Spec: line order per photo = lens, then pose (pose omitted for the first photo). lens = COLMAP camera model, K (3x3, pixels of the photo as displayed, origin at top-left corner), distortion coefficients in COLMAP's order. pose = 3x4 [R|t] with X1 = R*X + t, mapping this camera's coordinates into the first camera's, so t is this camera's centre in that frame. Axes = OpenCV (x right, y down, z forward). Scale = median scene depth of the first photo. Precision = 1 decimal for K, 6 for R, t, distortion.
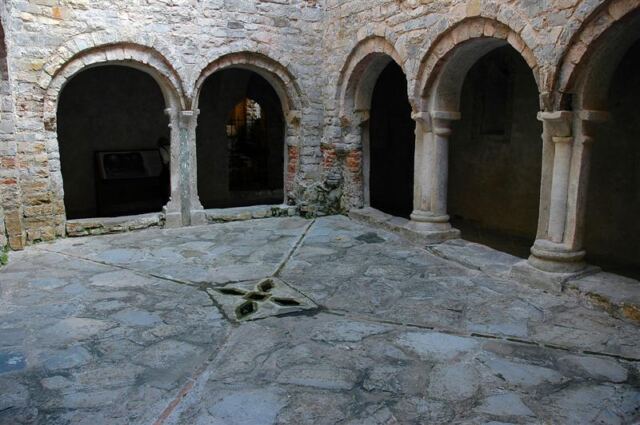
lens RADIAL K [[499.7, 0, 320.0], [0, 499.7, 212.5], [0, 0, 1]] dist [-0.165856, 0.141862]
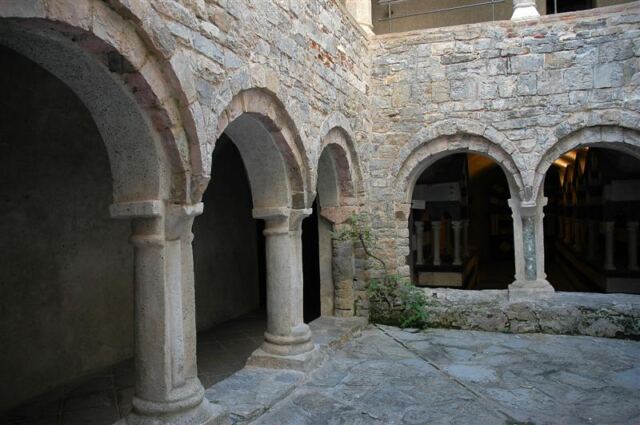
lens RADIAL K [[499.7, 0, 320.0], [0, 499.7, 212.5], [0, 0, 1]] dist [-0.165856, 0.141862]
pose [[-0.672710, 0.022731, 0.739557, -0.260156], [0.151712, 0.982529, 0.107799, -0.203546], [-0.724186, 0.184717, -0.664405, 1.115948]]
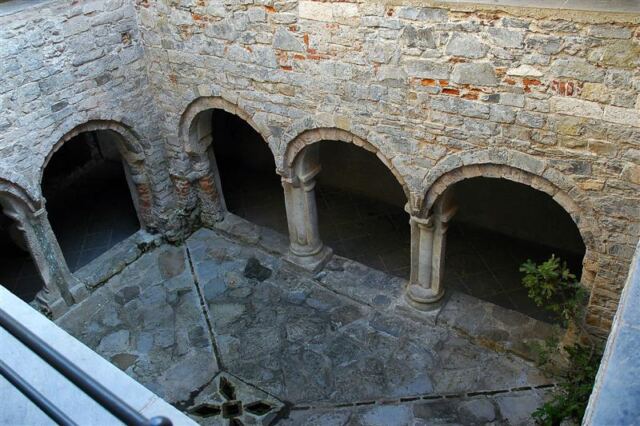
lens RADIAL K [[557.5, 0, 319.7], [0, 557.5, 203.5], [0, 0, 1]] dist [-0.187744, 0.217656]
pose [[0.873129, -0.323160, 0.364985, -0.182747], [0.162786, 0.899003, 0.406563, -0.566553], [-0.459508, -0.295568, 0.837551, -0.073353]]
